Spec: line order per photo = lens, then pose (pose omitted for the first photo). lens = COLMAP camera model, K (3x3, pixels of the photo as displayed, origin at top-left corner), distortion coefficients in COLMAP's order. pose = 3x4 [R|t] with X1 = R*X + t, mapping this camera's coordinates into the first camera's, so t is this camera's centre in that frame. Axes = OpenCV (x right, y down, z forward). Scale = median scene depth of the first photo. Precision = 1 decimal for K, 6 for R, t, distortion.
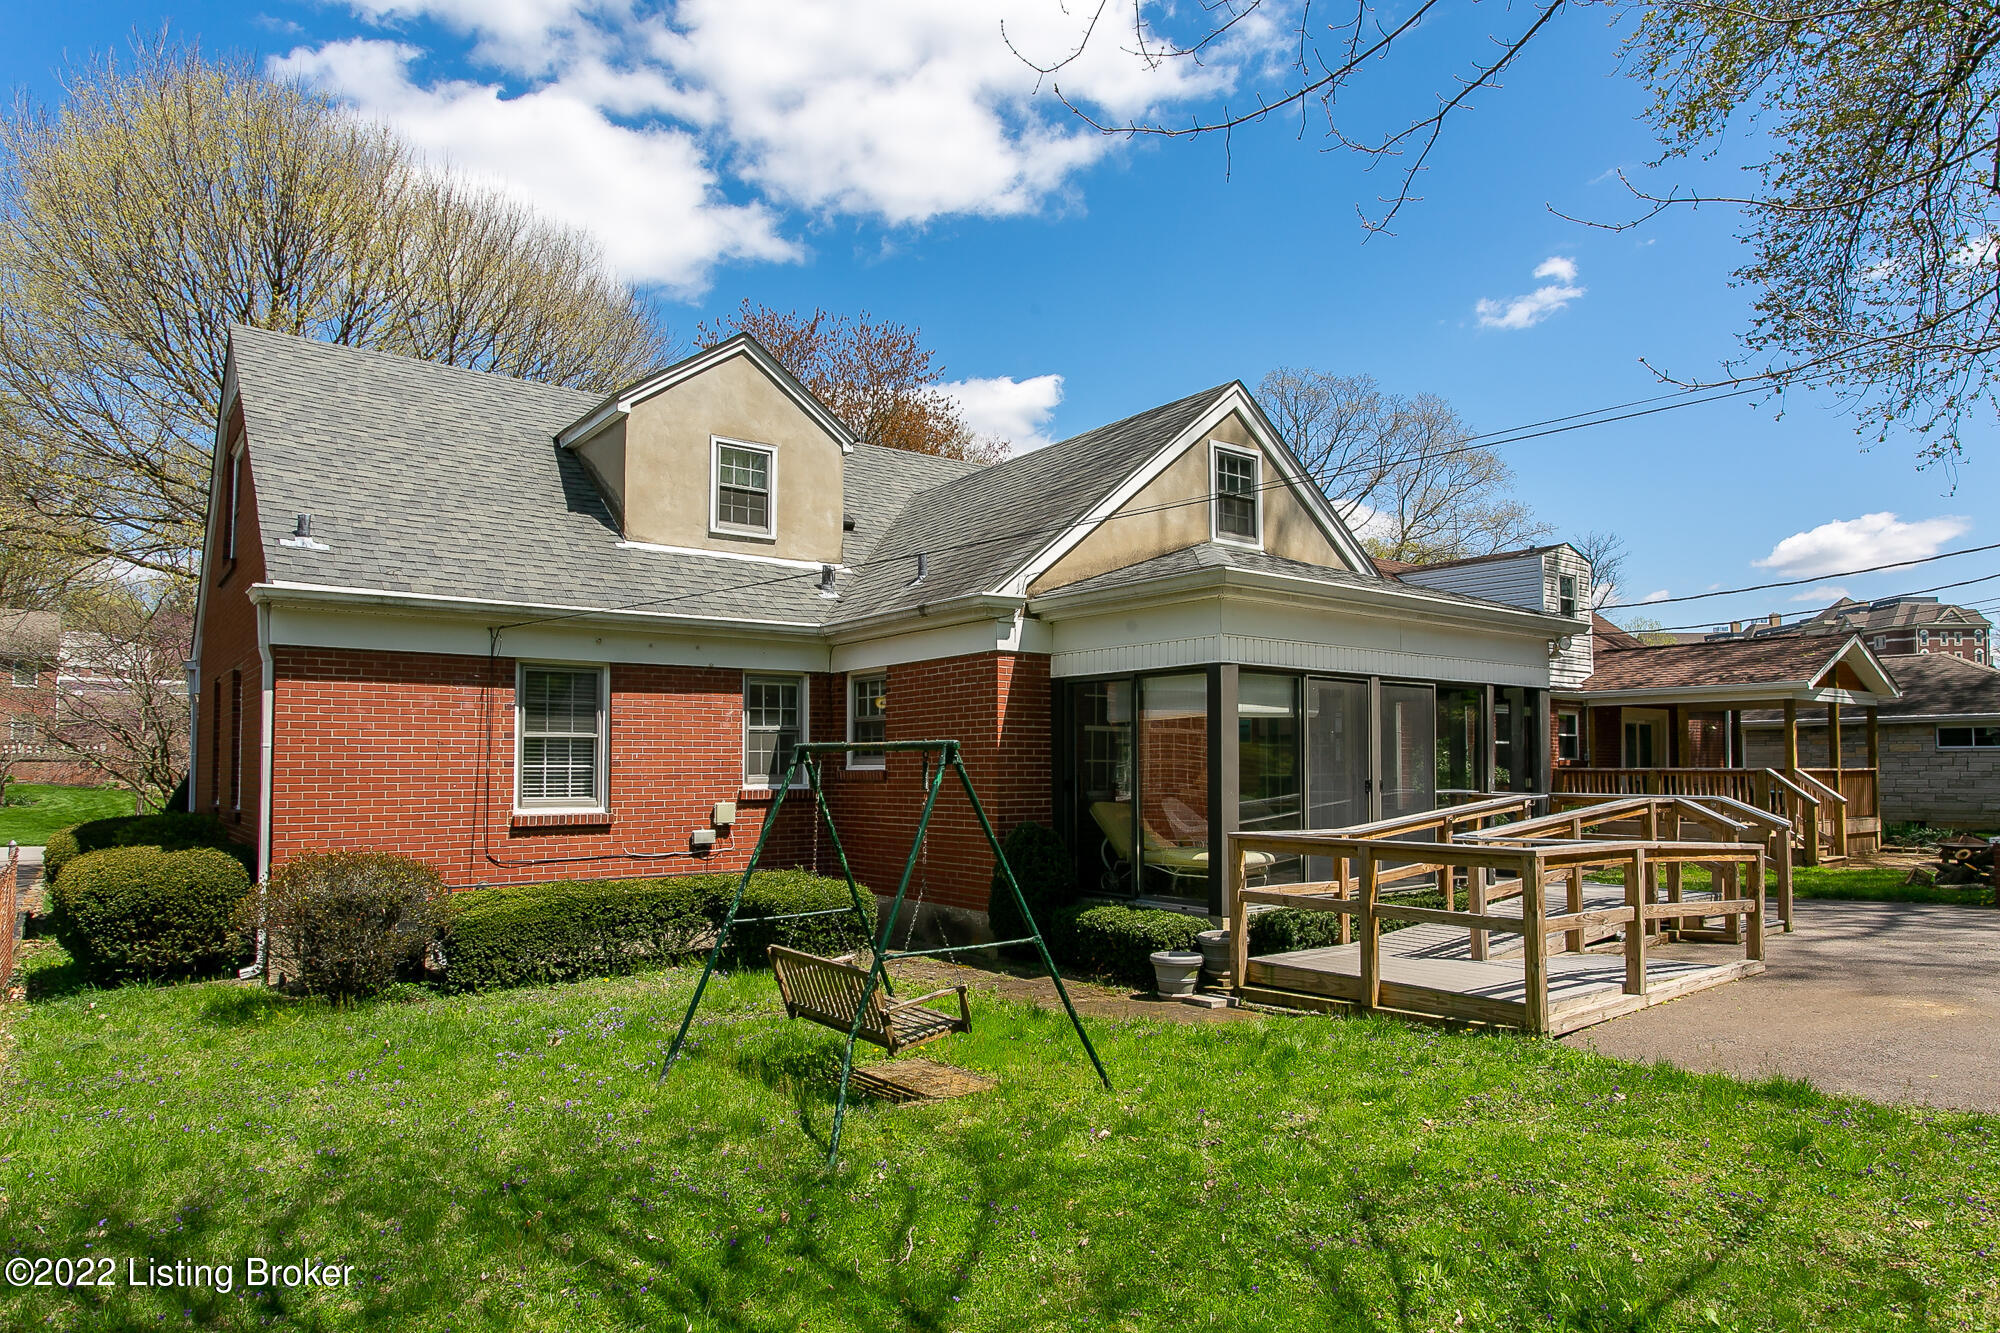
lens RADIAL K [[1263.7, 0, 1000.4], [0, 1263.7, 723.8], [0, 0, 1]] dist [-0.002576, 0.000202]
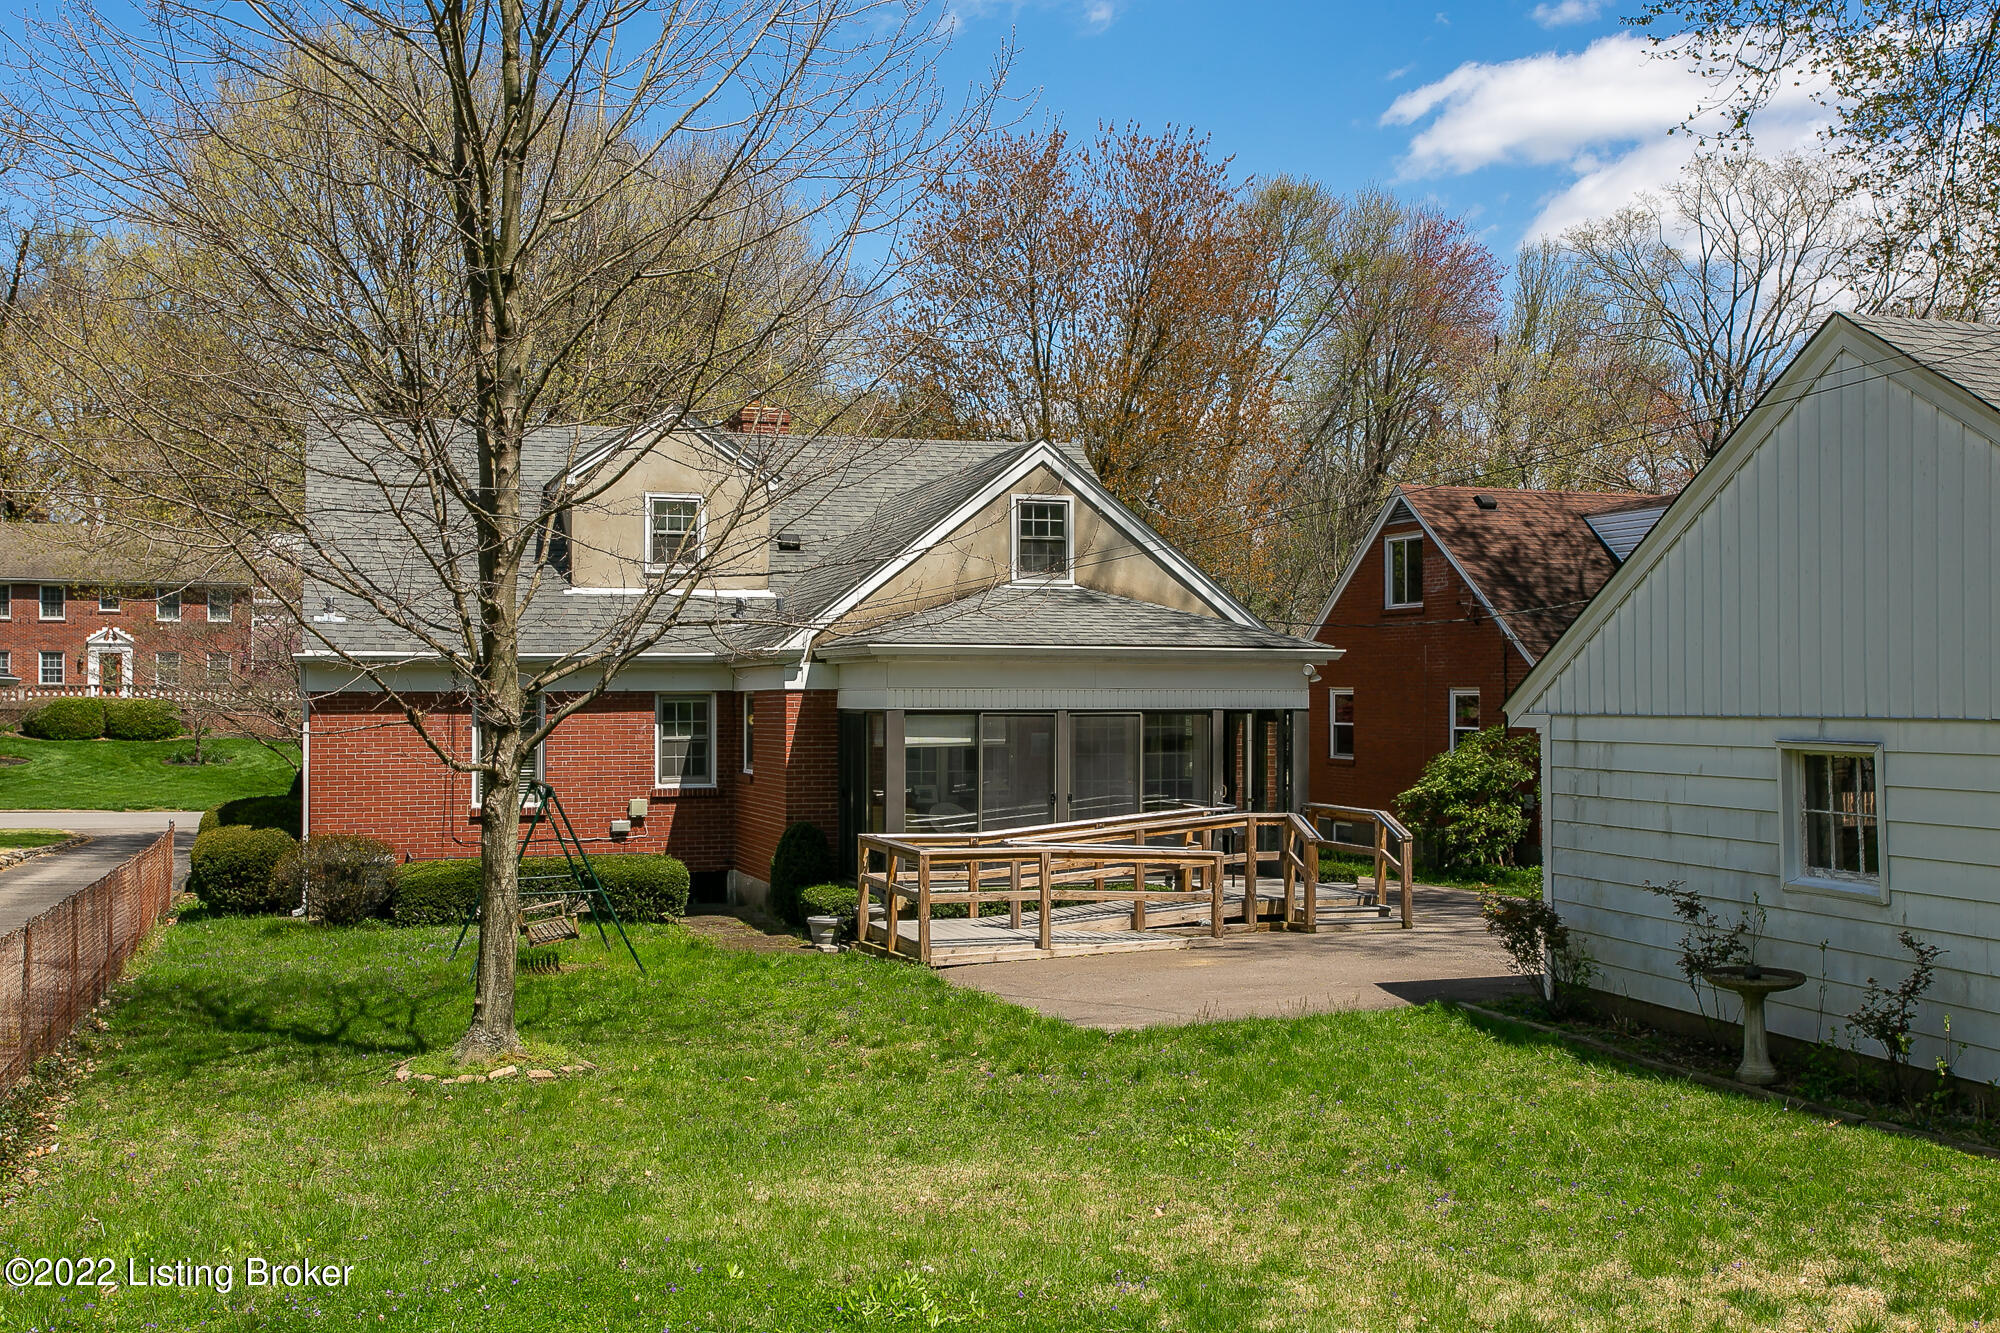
lens RADIAL K [[2361.0, 0, 1000.0], [0, 2361.0, 666.5], [0, 0, 1]] dist [0.021983, 0.005845]
pose [[0.938178, -0.001044, -0.346150, 0.939415], [0.011421, 0.999544, 0.027941, -0.131947], [0.345964, -0.030168, 0.937763, -1.081521]]
